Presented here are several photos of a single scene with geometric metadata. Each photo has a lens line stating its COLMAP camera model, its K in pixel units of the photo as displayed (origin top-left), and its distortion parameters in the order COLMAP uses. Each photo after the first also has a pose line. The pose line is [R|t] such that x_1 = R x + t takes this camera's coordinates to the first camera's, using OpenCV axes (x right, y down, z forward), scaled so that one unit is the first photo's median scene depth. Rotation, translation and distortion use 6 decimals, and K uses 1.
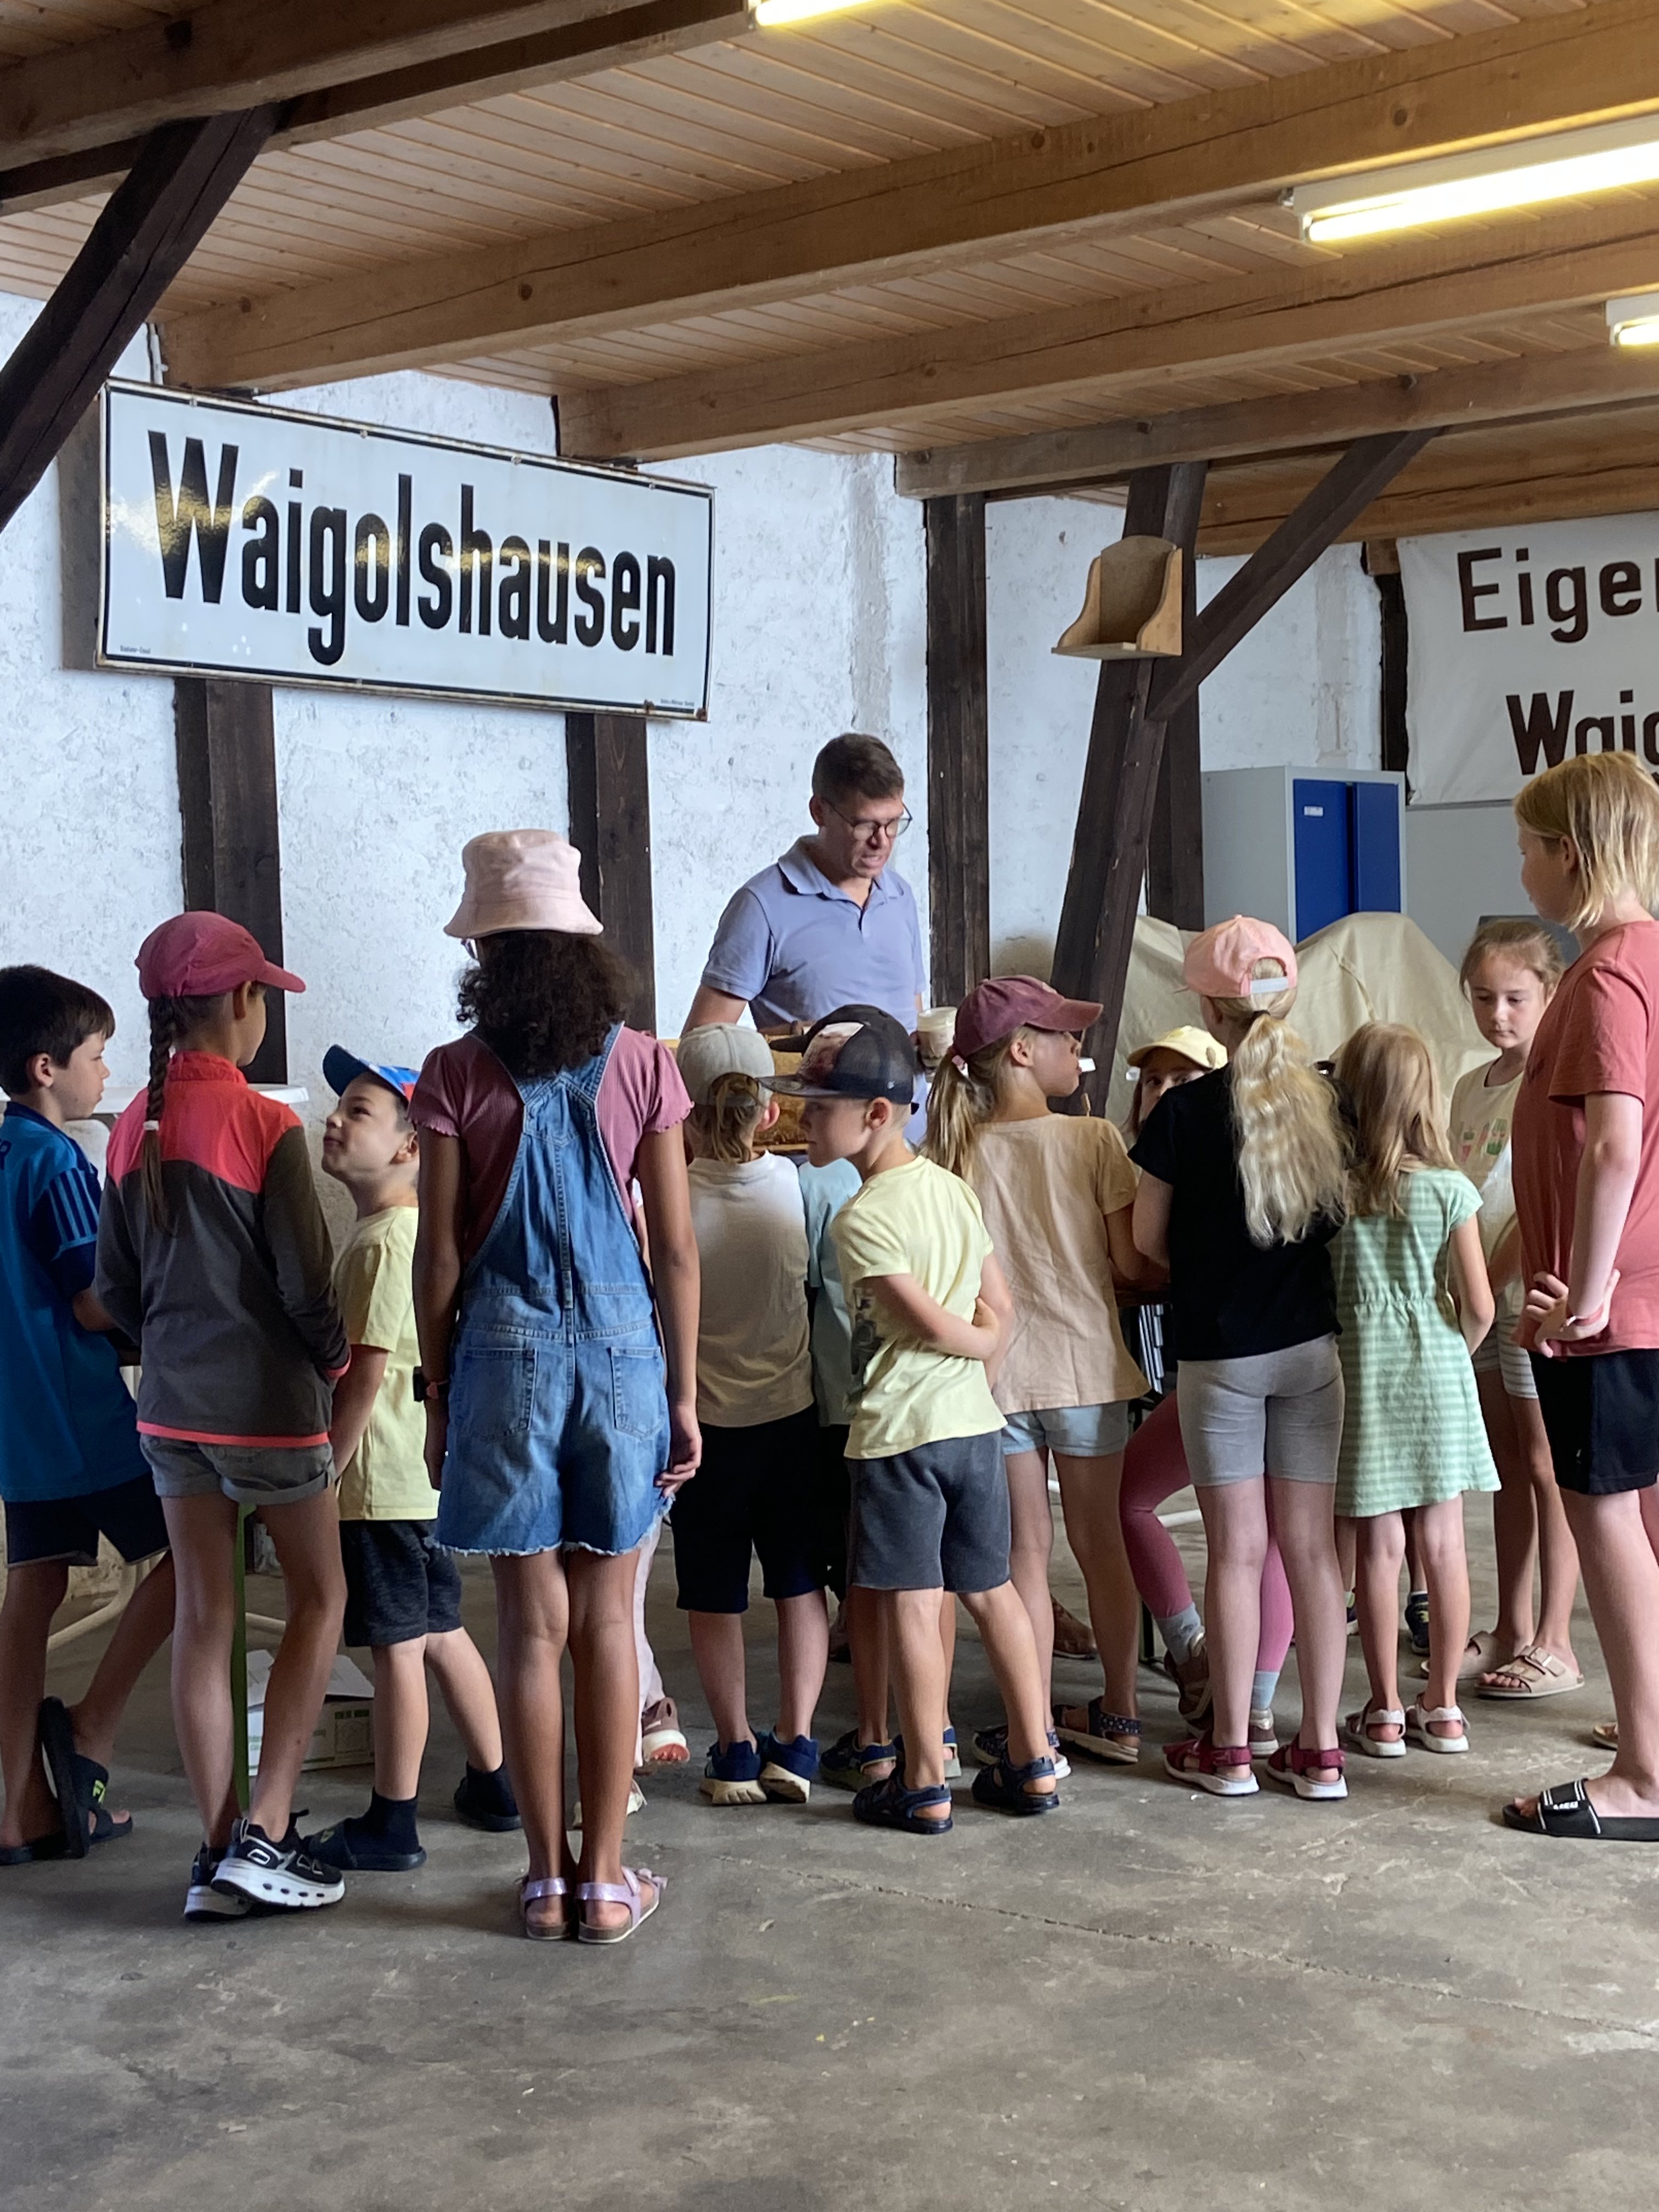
lens RADIAL K [[3163.8, 0, 829.5], [0, 3163.8, 1106.0], [0, 0, 1]] dist [-0.010940, -0.001175]
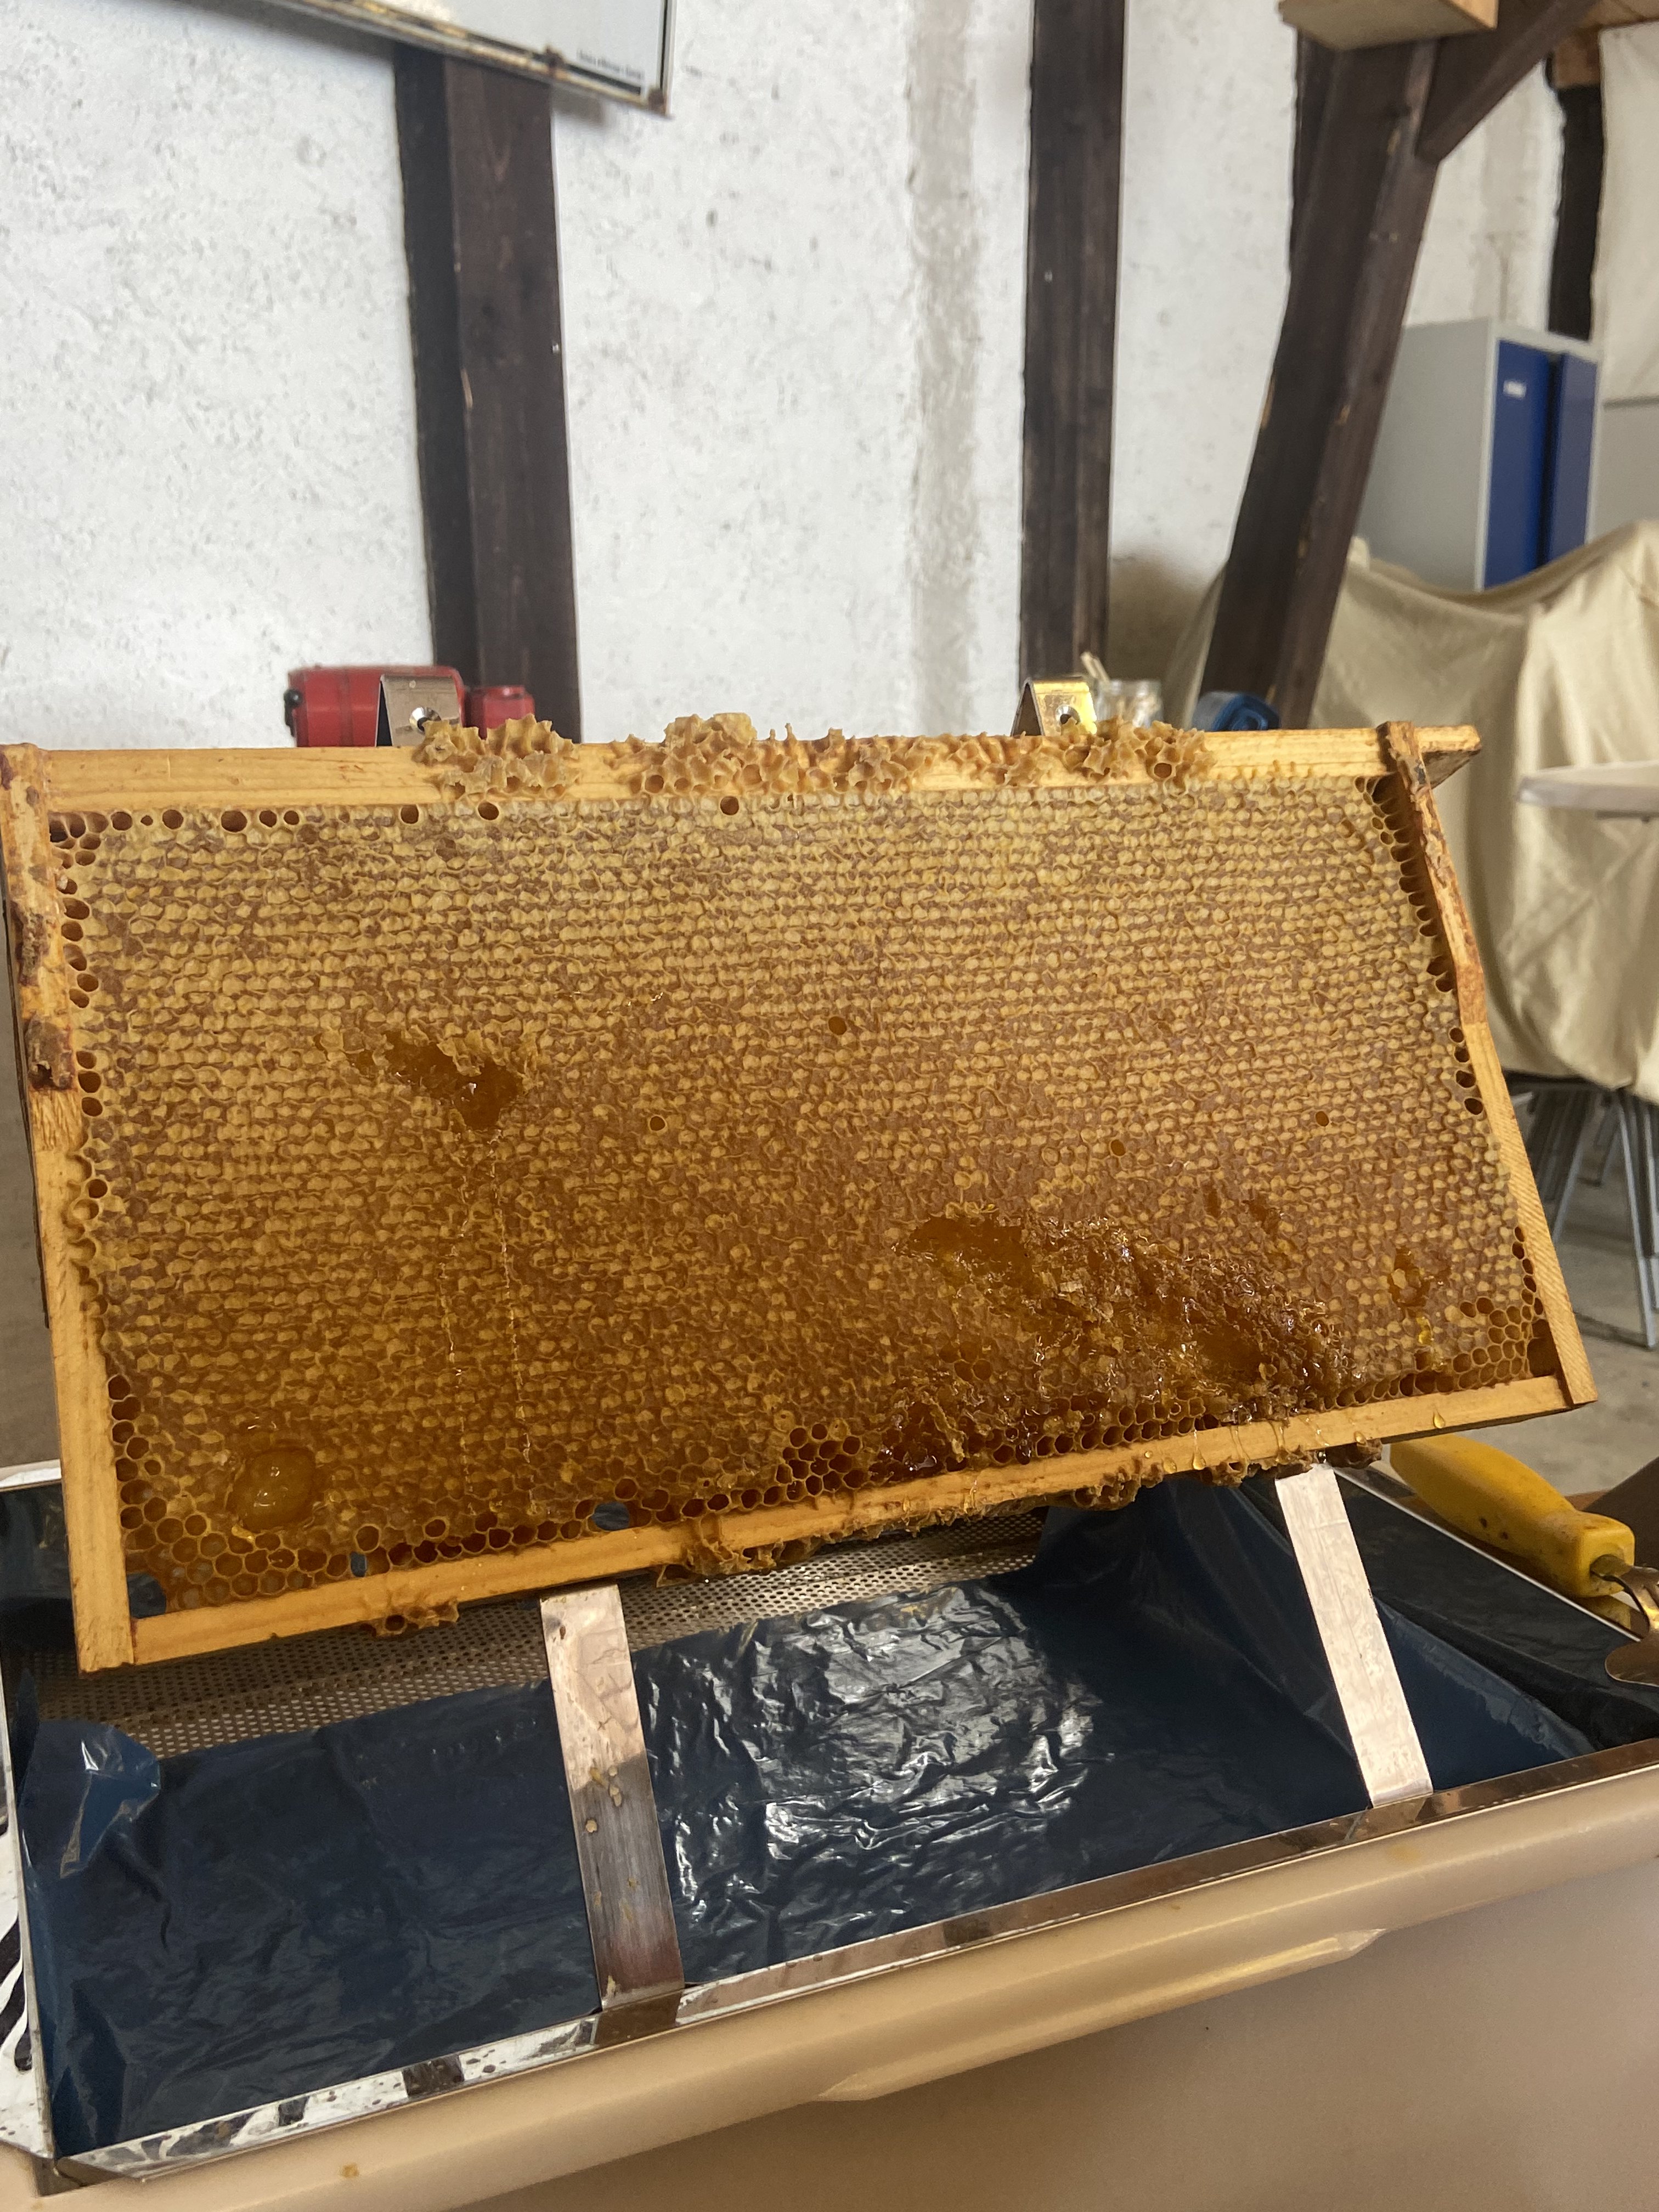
lens RADIAL K [[1871.1, 0, 829.5], [0, 1871.1, 1106.0], [0, 0, 1]] dist [0.033338, -0.010759]
pose [[0.999792, 0.009255, 0.018151, -0.014064], [-0.012588, 0.981098, 0.193103, -0.014482], [-0.016021, -0.193291, 0.981011, 0.621233]]
